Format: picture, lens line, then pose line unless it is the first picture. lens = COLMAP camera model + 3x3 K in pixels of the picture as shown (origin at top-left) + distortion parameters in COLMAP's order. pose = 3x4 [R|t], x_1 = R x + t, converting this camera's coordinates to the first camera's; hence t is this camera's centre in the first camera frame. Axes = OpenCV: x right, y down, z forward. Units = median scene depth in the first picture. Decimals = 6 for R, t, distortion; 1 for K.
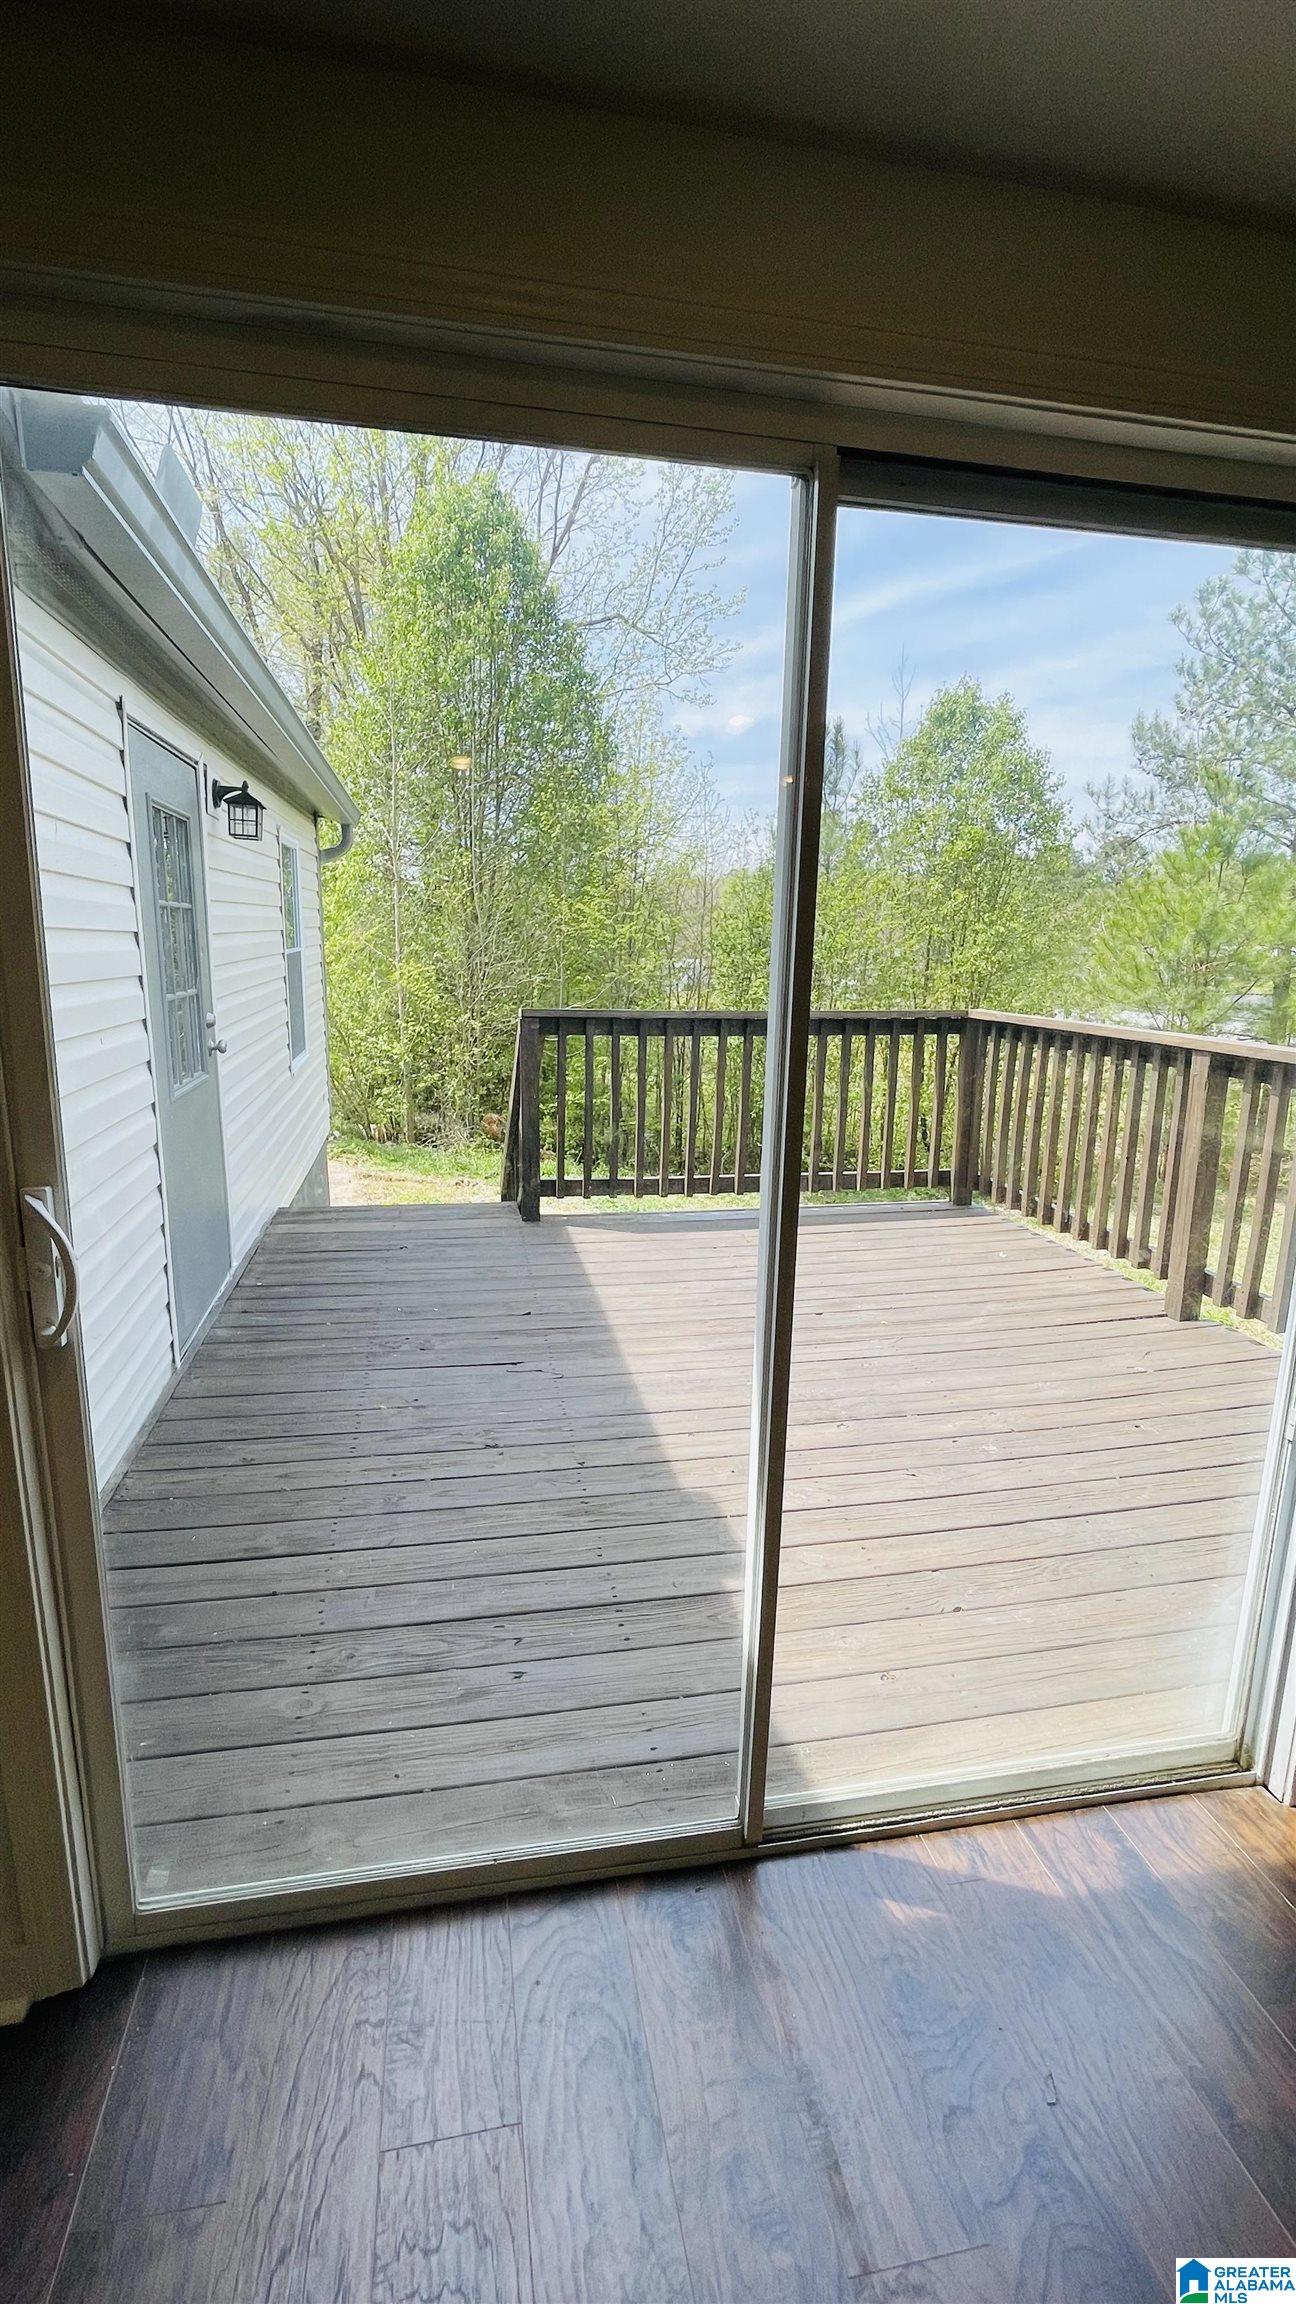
lens RADIAL K [[1010.7, 0, 631.9], [0, 1010.7, 1146.0], [0, 0, 1]] dist [0.001133, -0.016063]
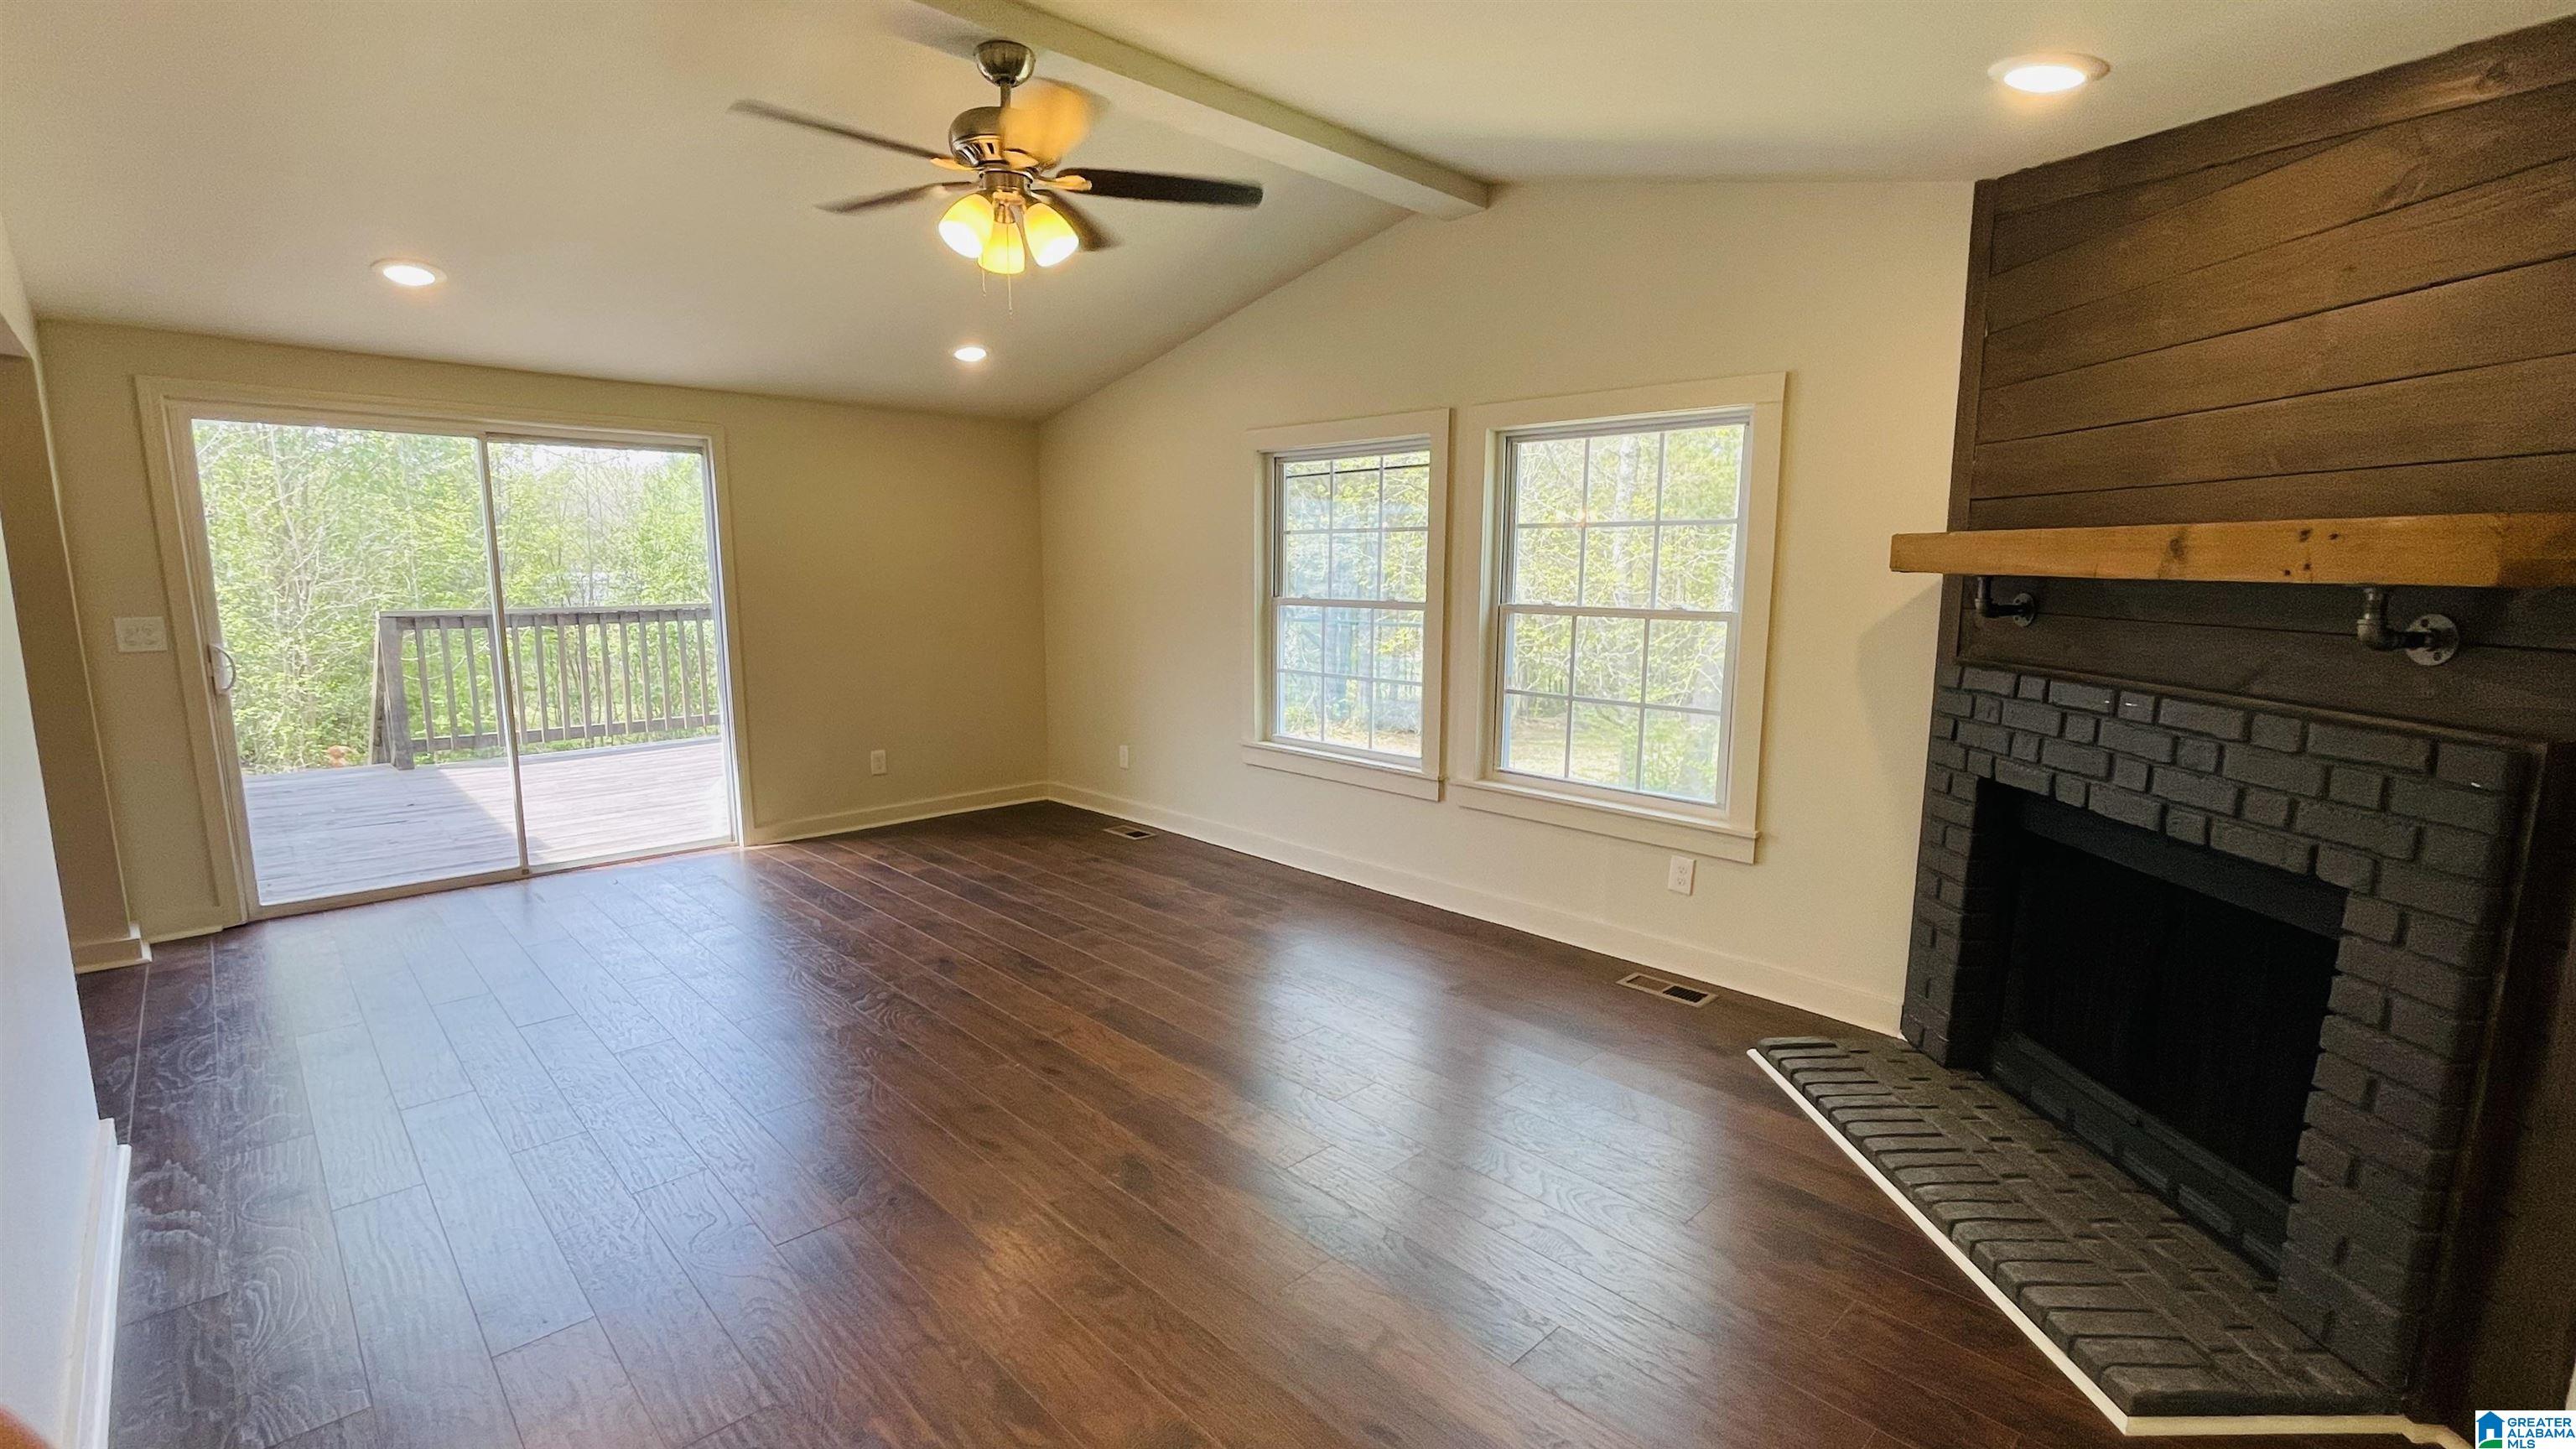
lens RADIAL K [[1138.8, 0, 1288.8], [0, 1138.8, 740.3], [0, 0, 1]] dist [0.000127, 0.000199]
pose [[0.835991, -0.099266, 0.539689, 0.218929], [0.116503, 0.993188, 0.002213, 0.552593], [-0.536233, 0.061025, 0.841861, -2.936045]]
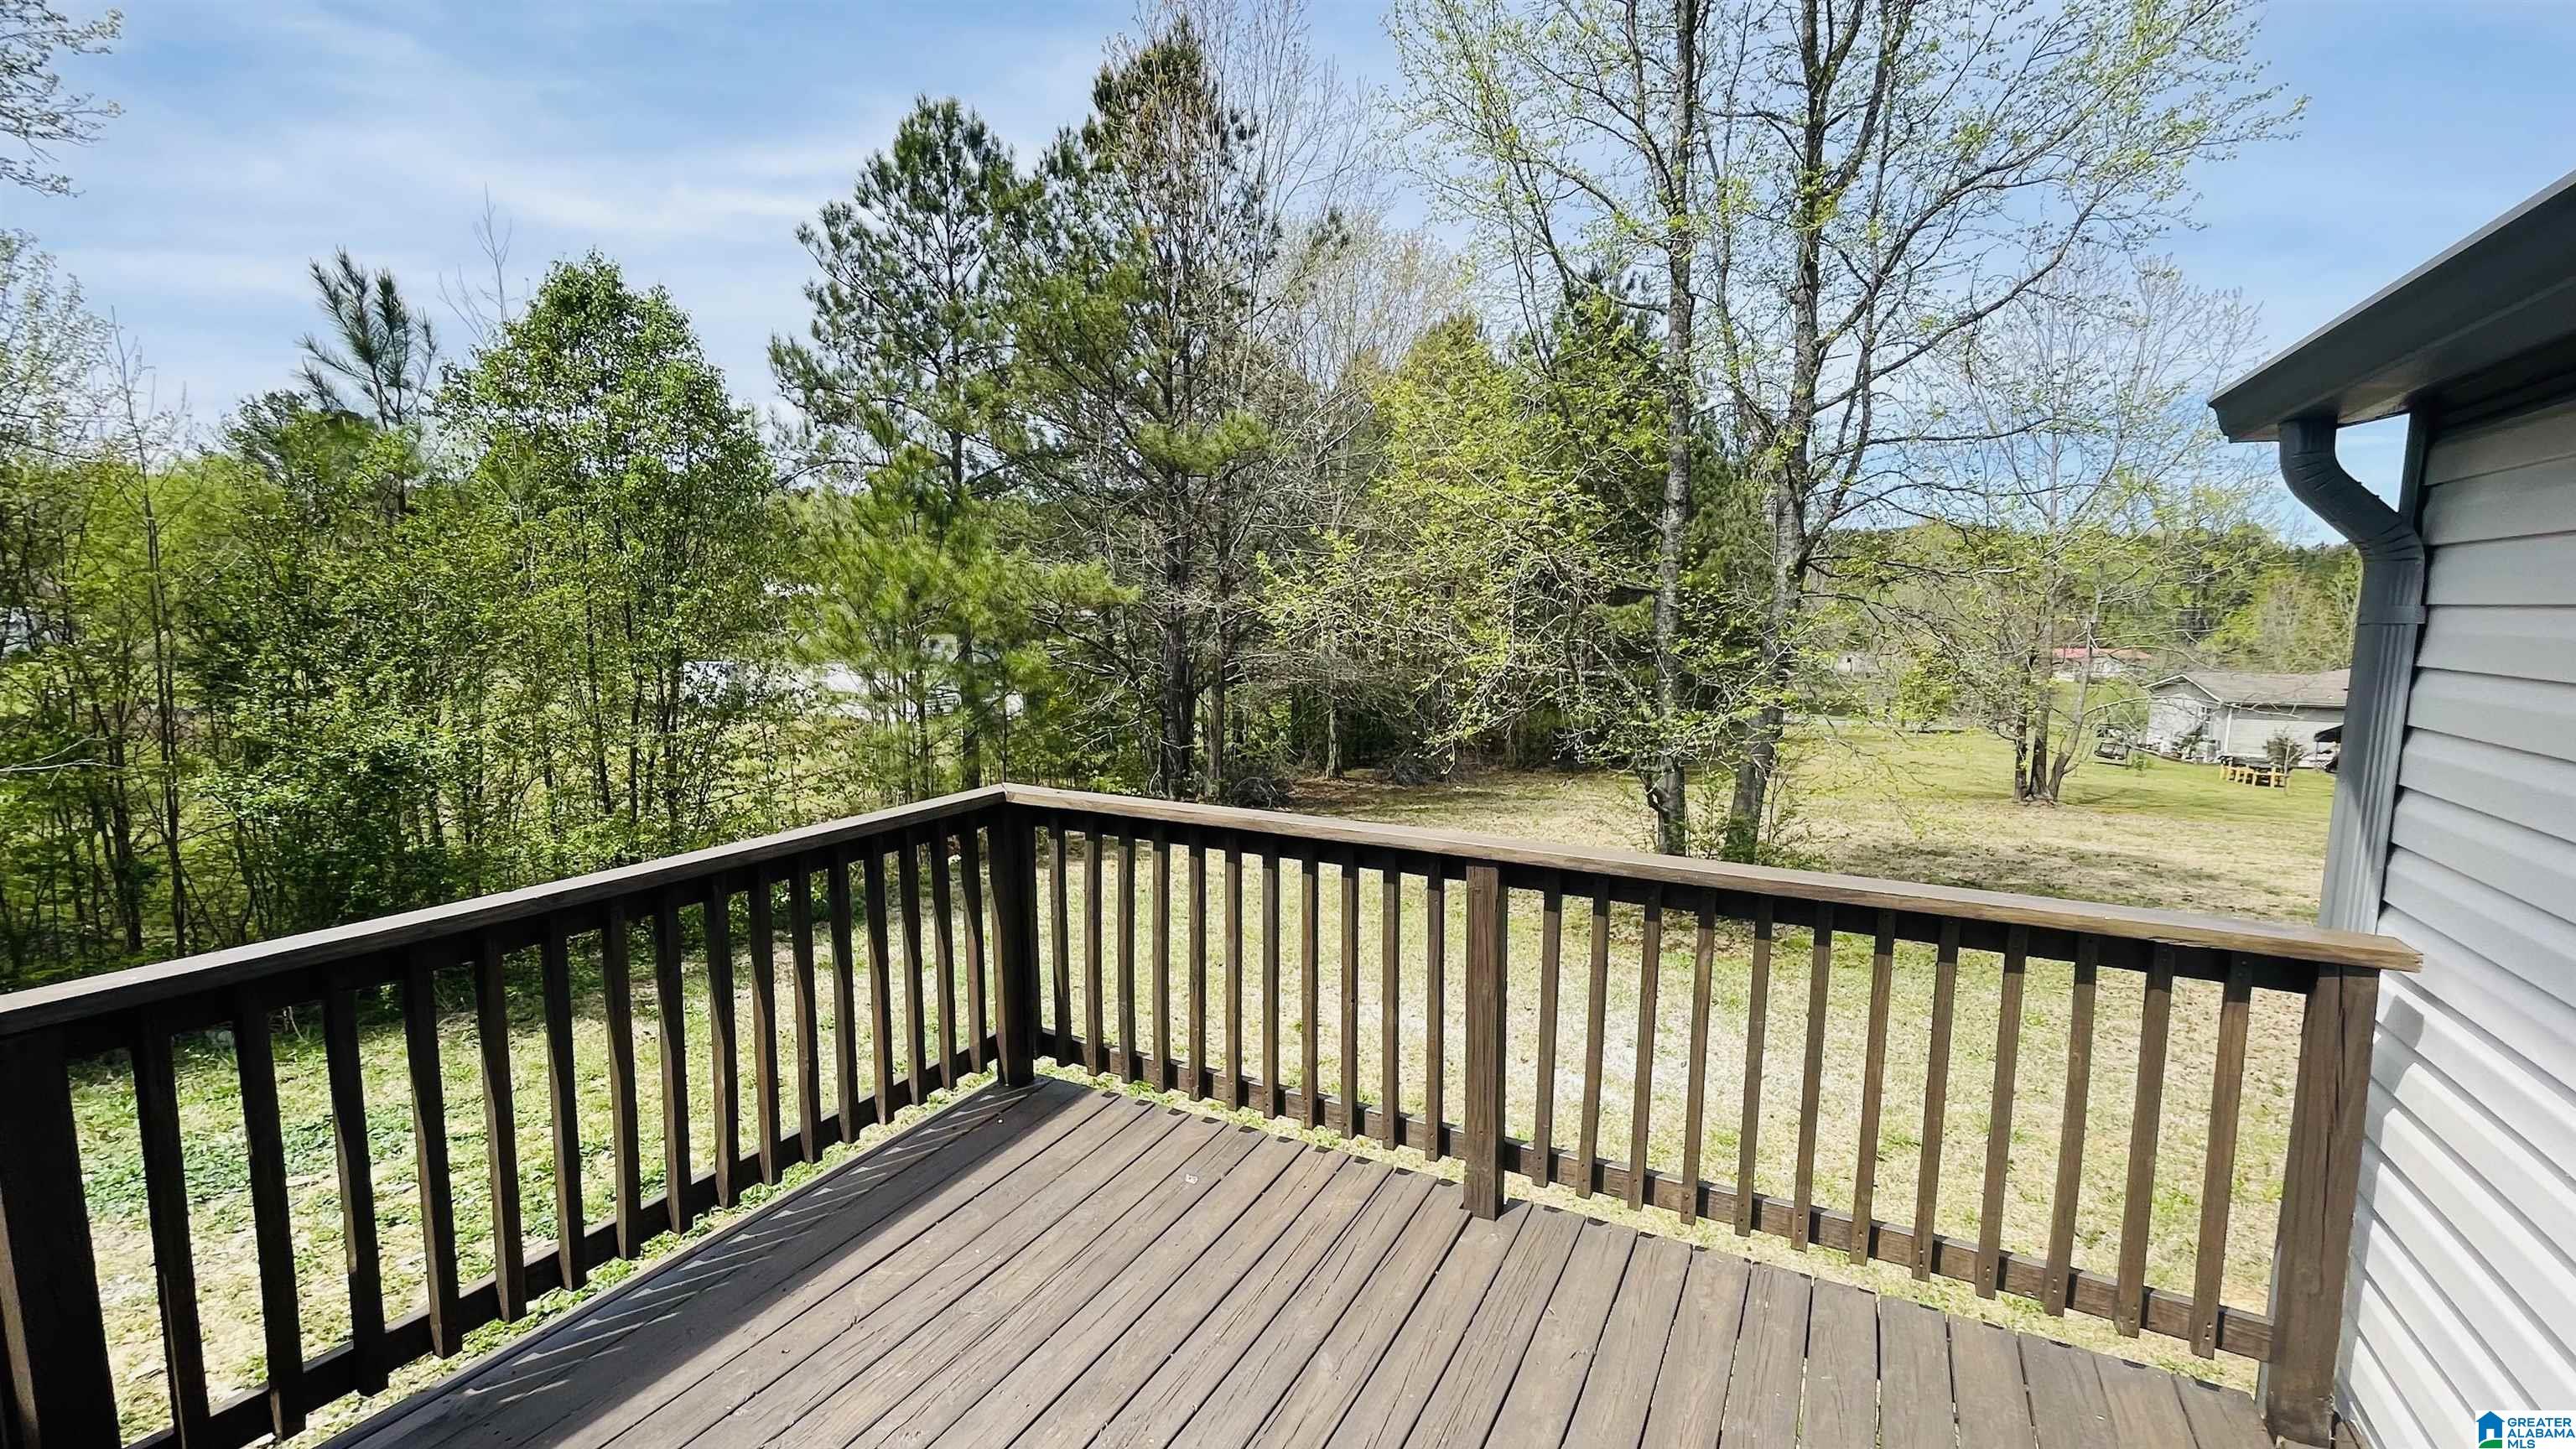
lens RADIAL K [[1130.1, 0, 1288.0], [0, 1130.1, 724.5], [0, 0, 1]] dist [0.001133, -0.016063]
pose [[0.613347, -0.098120, 0.783695, -0.029563], [0.151105, 0.988502, 0.005502, -0.036522], [-0.775224, 0.115046, 0.621121, 0.096334]]
